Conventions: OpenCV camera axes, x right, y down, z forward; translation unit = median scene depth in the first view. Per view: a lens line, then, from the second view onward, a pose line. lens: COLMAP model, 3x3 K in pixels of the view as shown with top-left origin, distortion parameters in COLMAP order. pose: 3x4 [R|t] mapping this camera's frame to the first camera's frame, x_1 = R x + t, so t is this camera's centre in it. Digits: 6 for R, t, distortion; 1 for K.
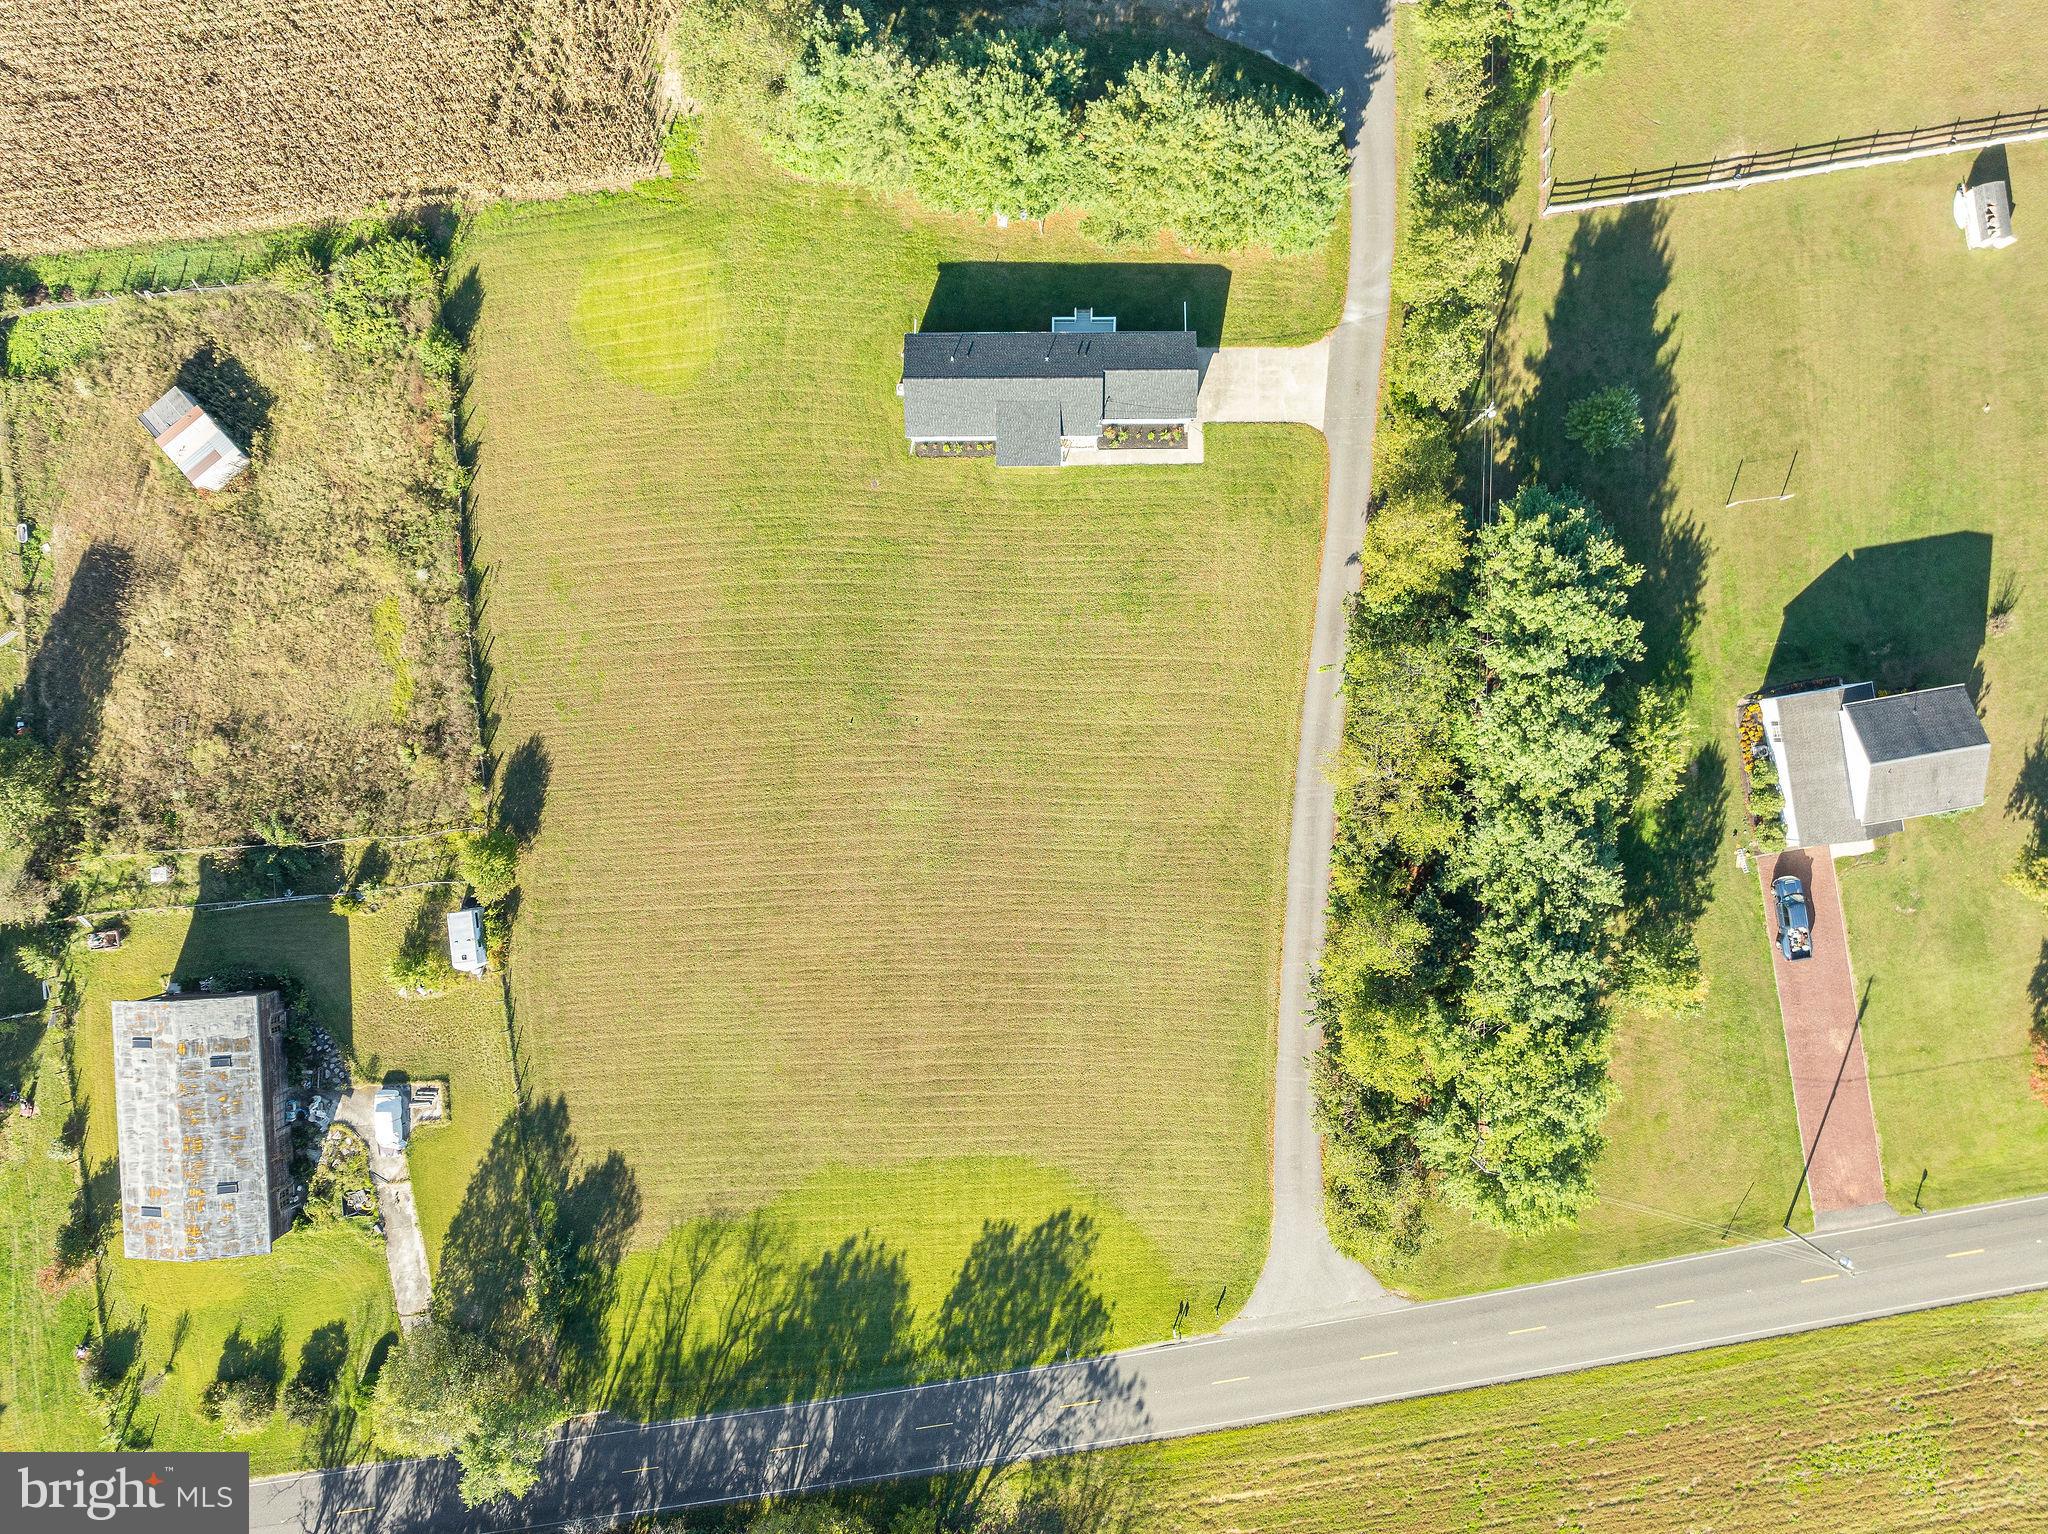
lens RADIAL K [[1431.4, 0, 1022.4], [0, 1431.4, 793.0], [0, 0, 1]] dist [-0.065634, 0.040503]
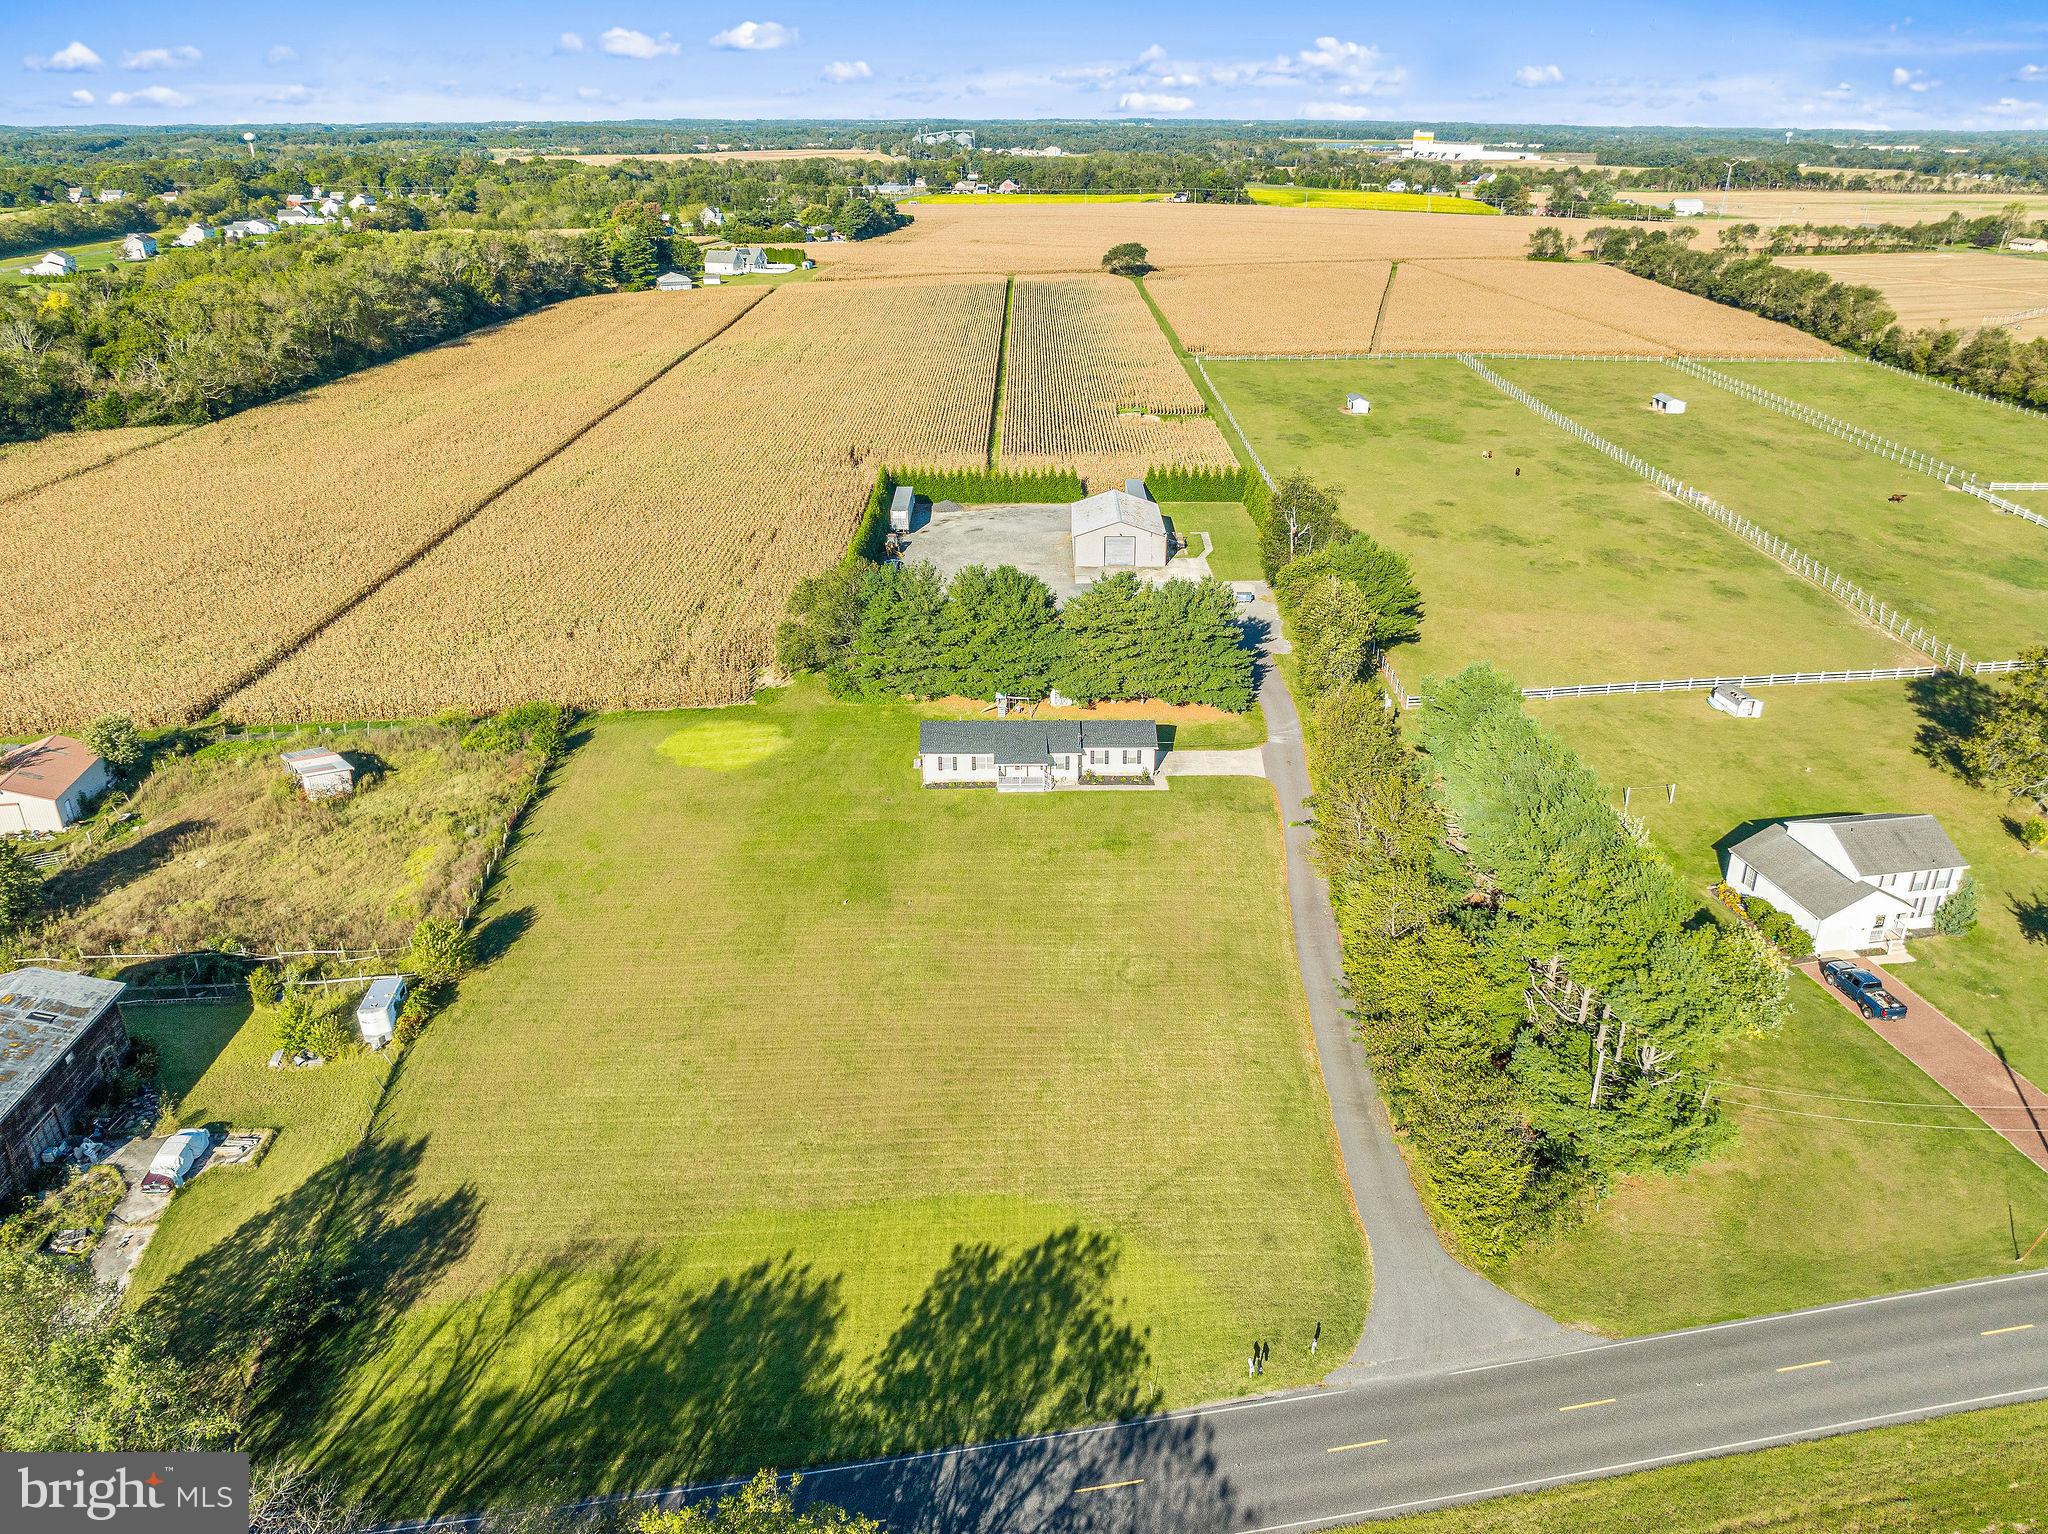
lens RADIAL K [[1431.4, 0, 1022.4], [0, 1431.4, 793.0], [0, 0, 1]] dist [-0.065634, 0.040503]
pose [[0.999995, 0.001295, 0.002996, 0.003855], [0.002137, 0.433888, -0.900964, 0.829371], [-0.002466, 0.900966, 0.433883, 0.490083]]
